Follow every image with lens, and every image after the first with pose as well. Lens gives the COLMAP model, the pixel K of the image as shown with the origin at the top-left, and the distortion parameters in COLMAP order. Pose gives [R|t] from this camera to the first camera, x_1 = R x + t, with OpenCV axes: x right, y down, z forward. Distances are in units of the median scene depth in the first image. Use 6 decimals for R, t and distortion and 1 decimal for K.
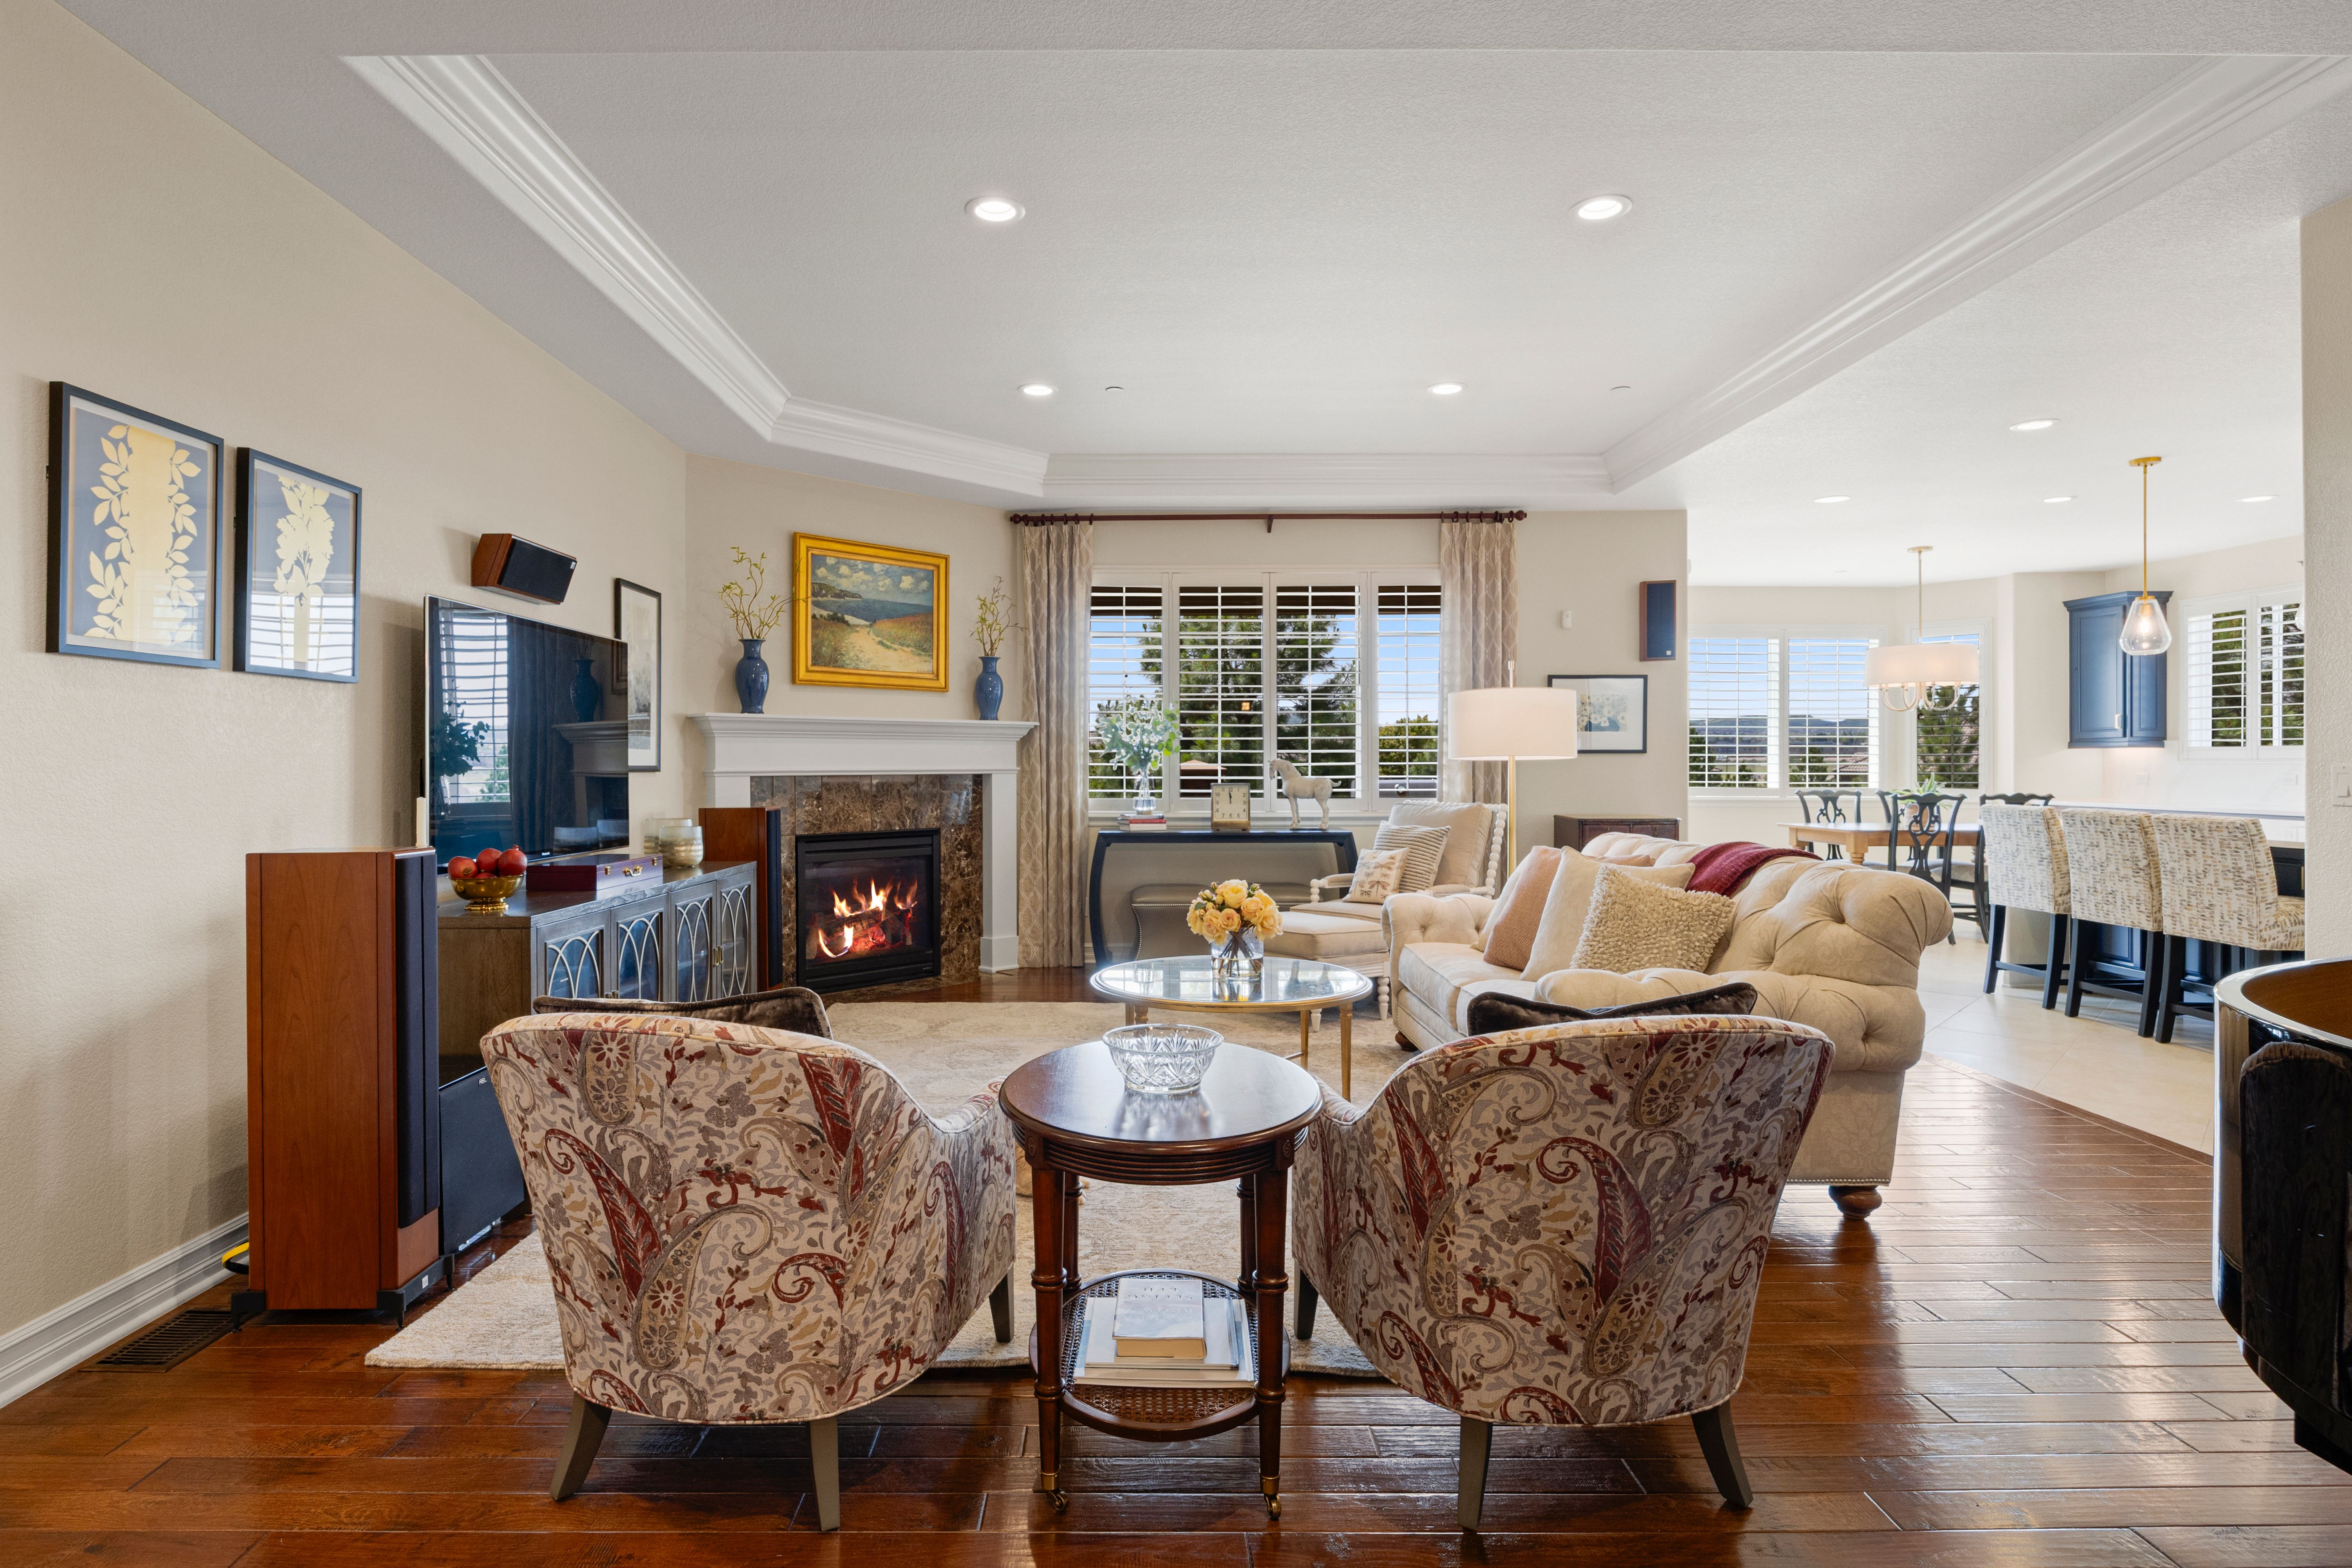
lens RADIAL K [[1216.4, 0, 1098.1], [0, 1216.4, 773.3], [0, 0, 1]] dist [-0.024423, -0.000268]
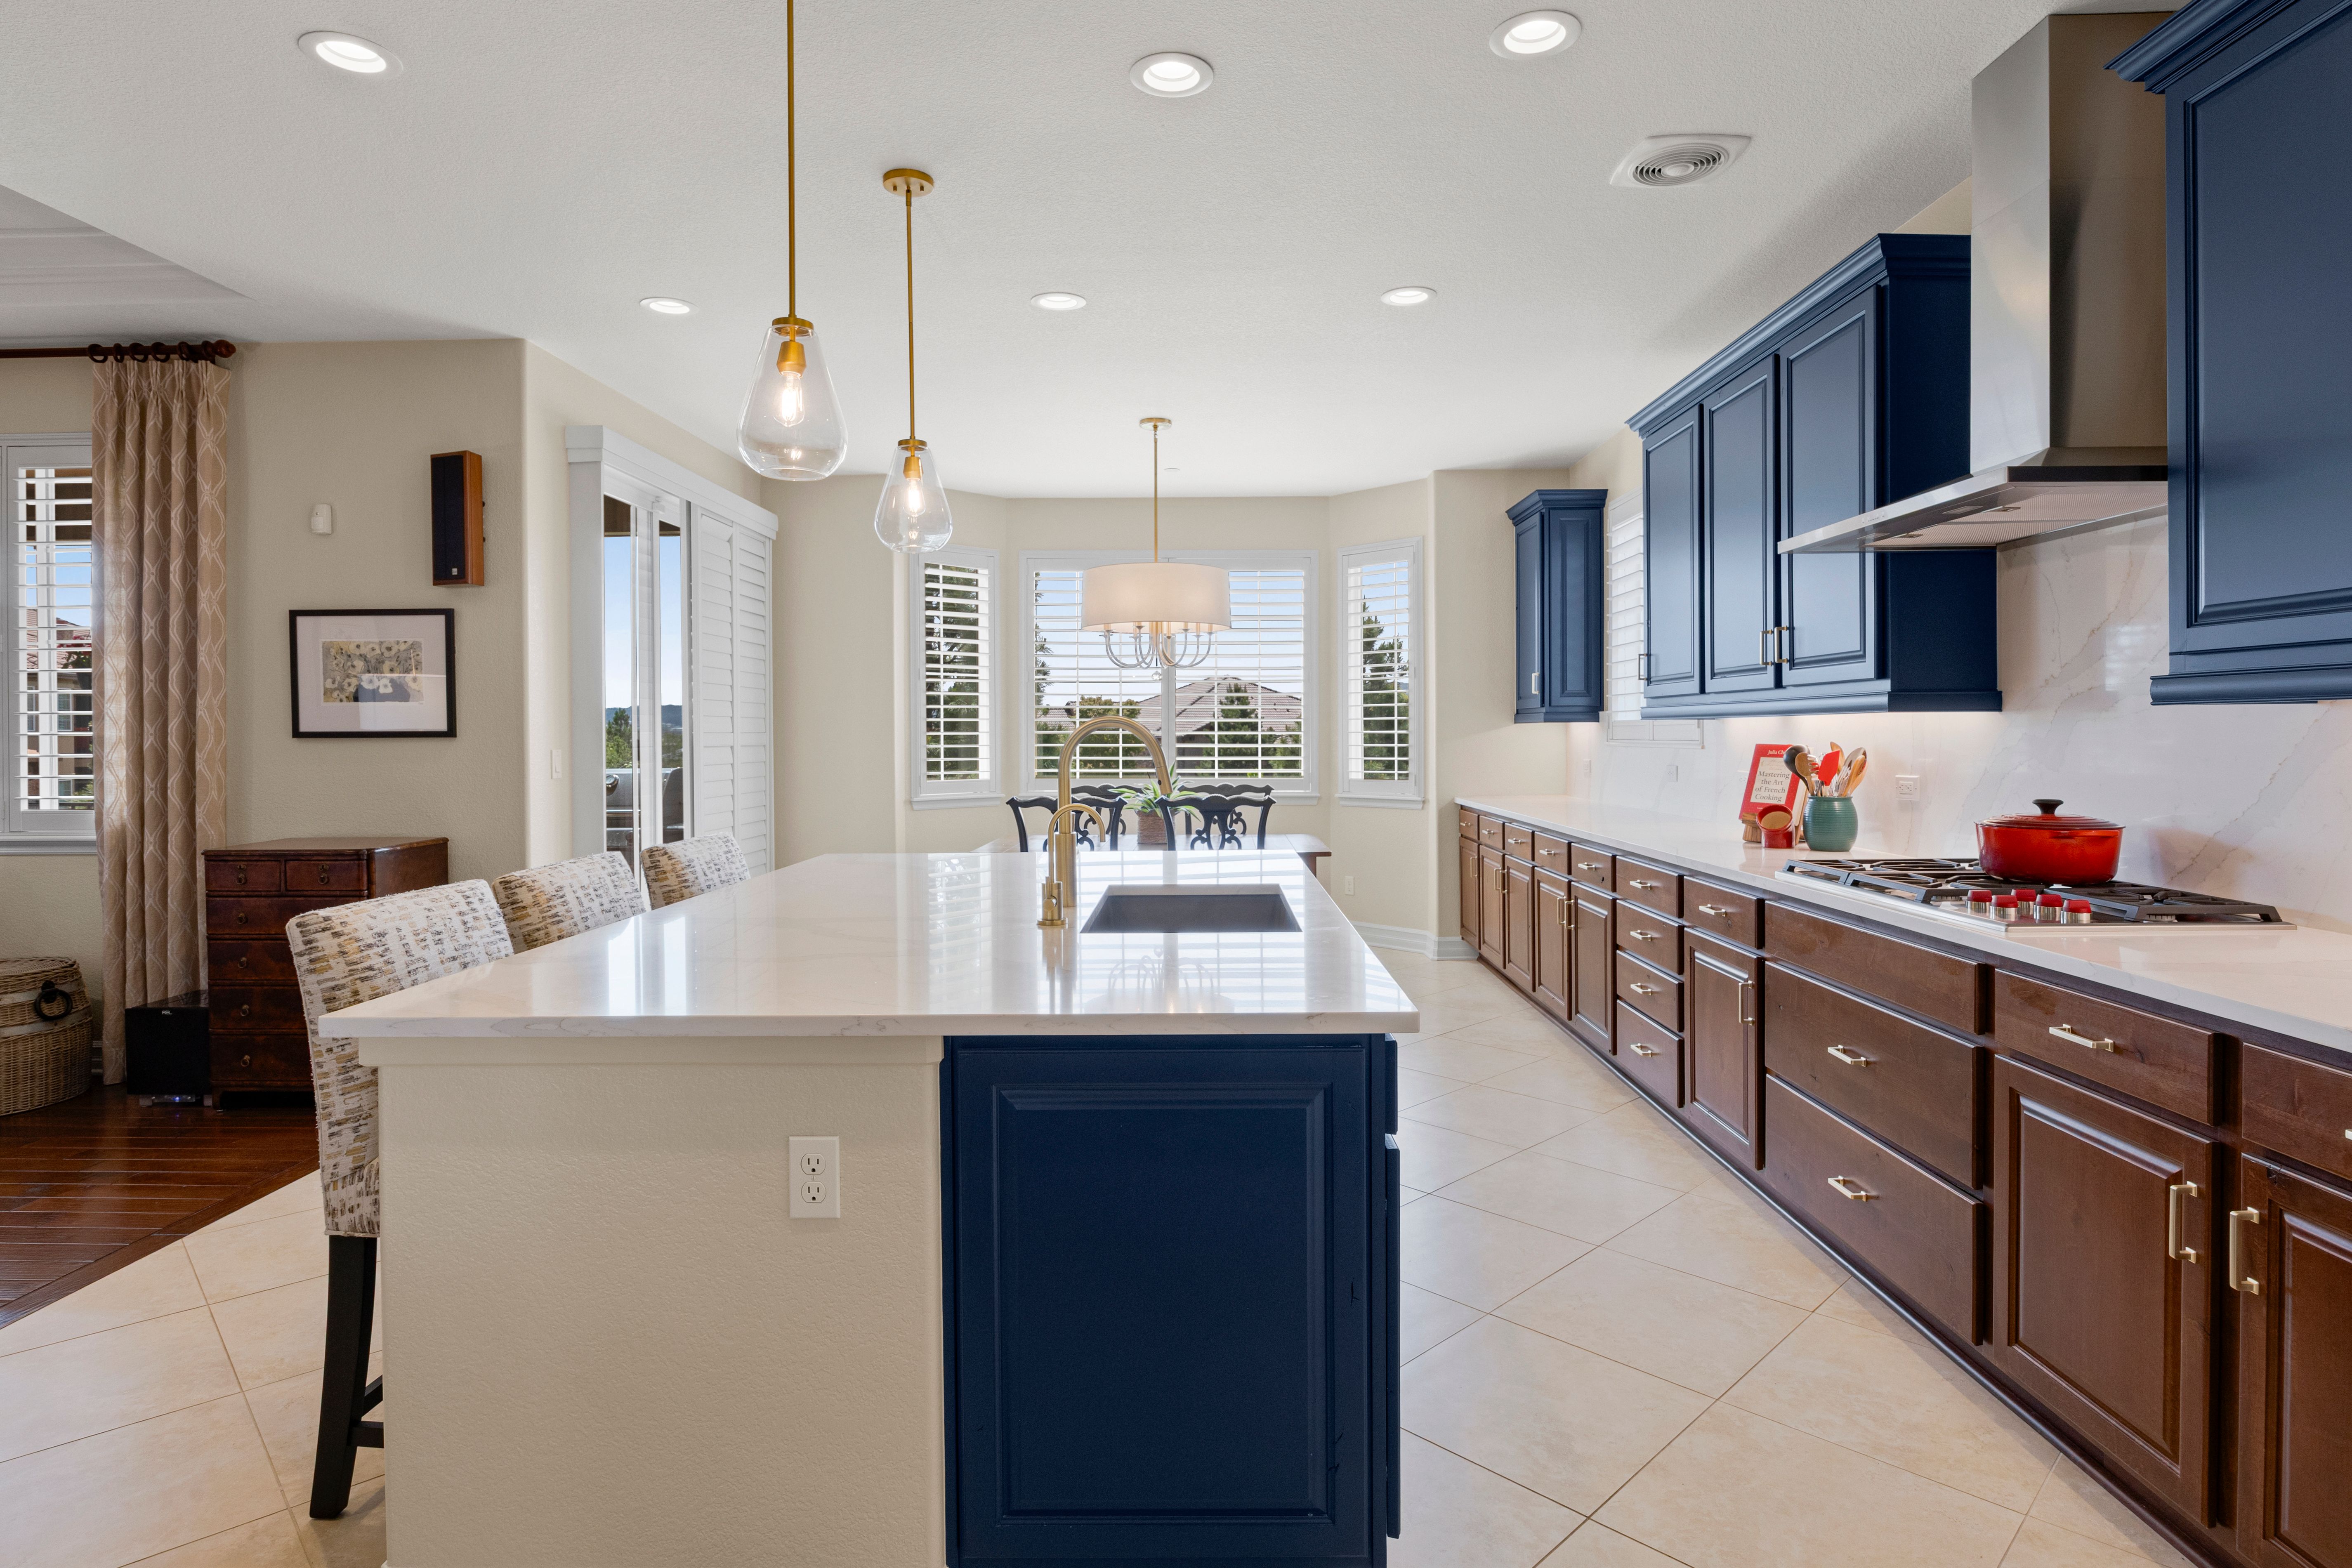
lens RADIAL K [[1238.9, 0, 1173.4], [0, 1238.9, 752.9], [0, 0, 1]] dist [-0.000912, 0.000113]
pose [[0.999890, -0.001566, -0.014728, 0.872113], [0.001702, 0.999956, 0.009196, -0.014495], [0.014713, -0.009220, 0.999849, 0.395761]]
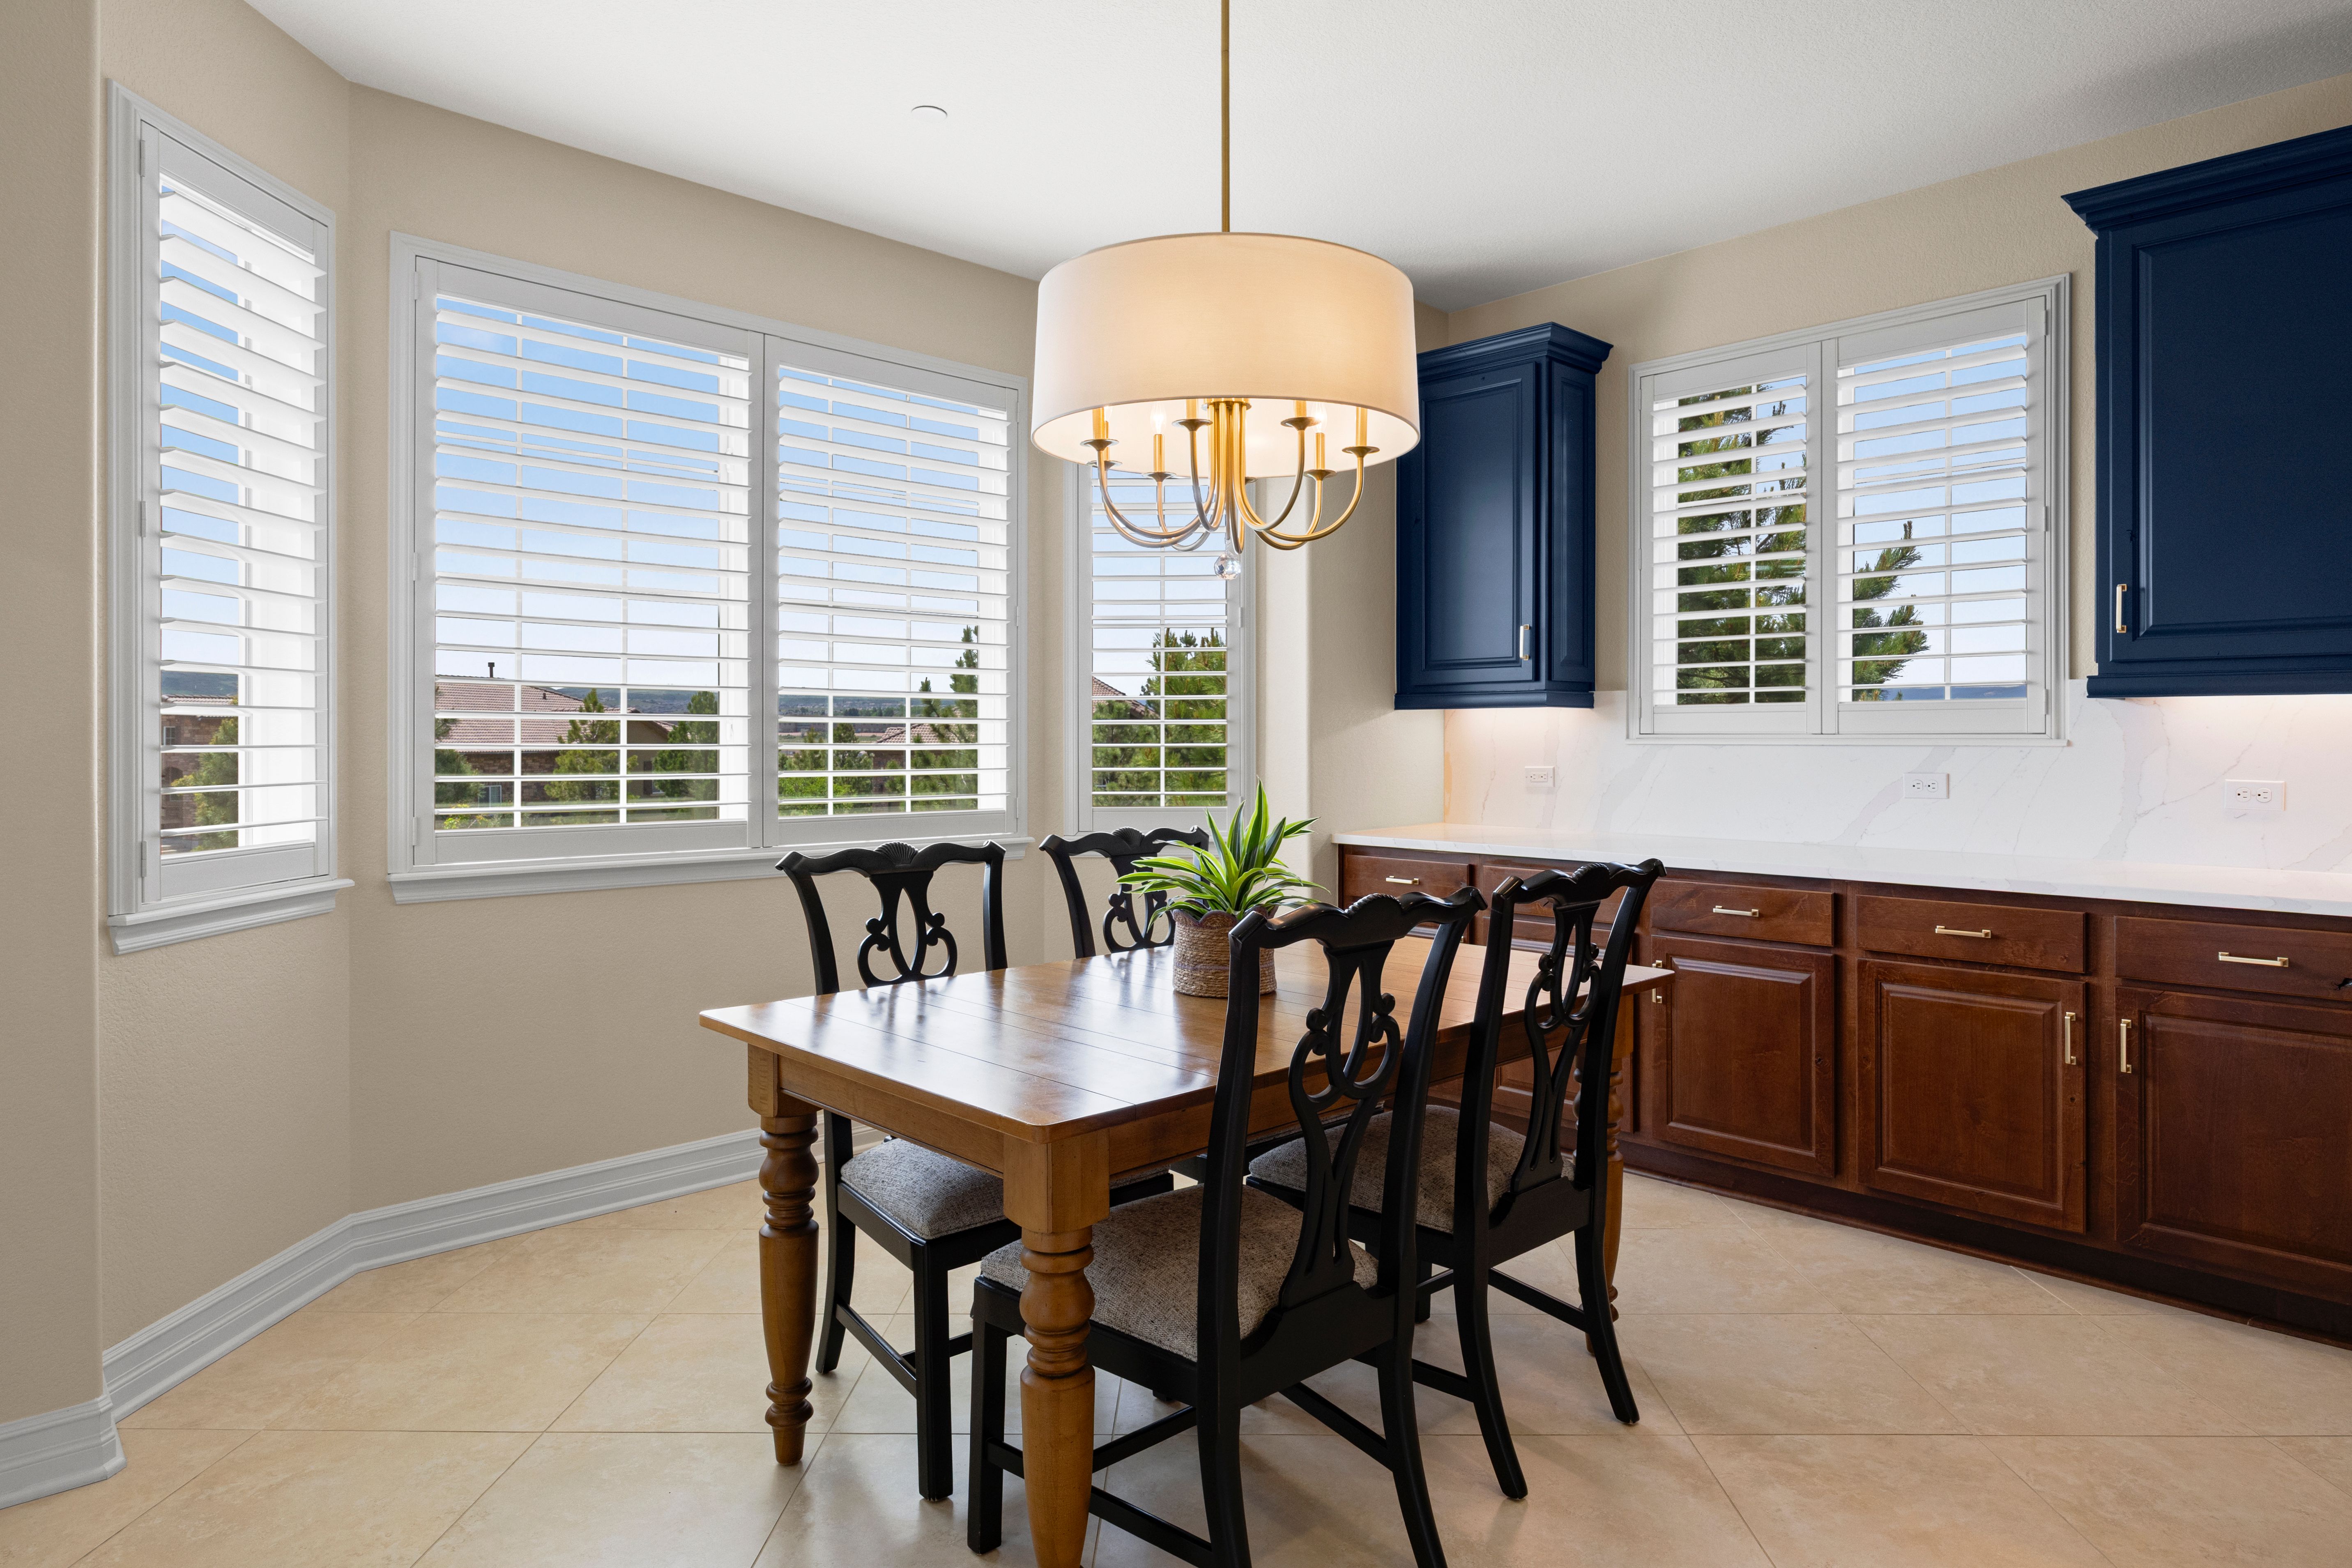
lens RADIAL K [[1340.1, 0, 1181.5], [0, 1340.1, 743.3], [0, 0, 1]] dist [0.000977, -0.000297]
pose [[0.712244, 0.000434, 0.701932, 0.594208], [0.004626, 0.999975, -0.005313, -0.009644], [-0.701917, 0.007031, 0.712224, 1.000325]]
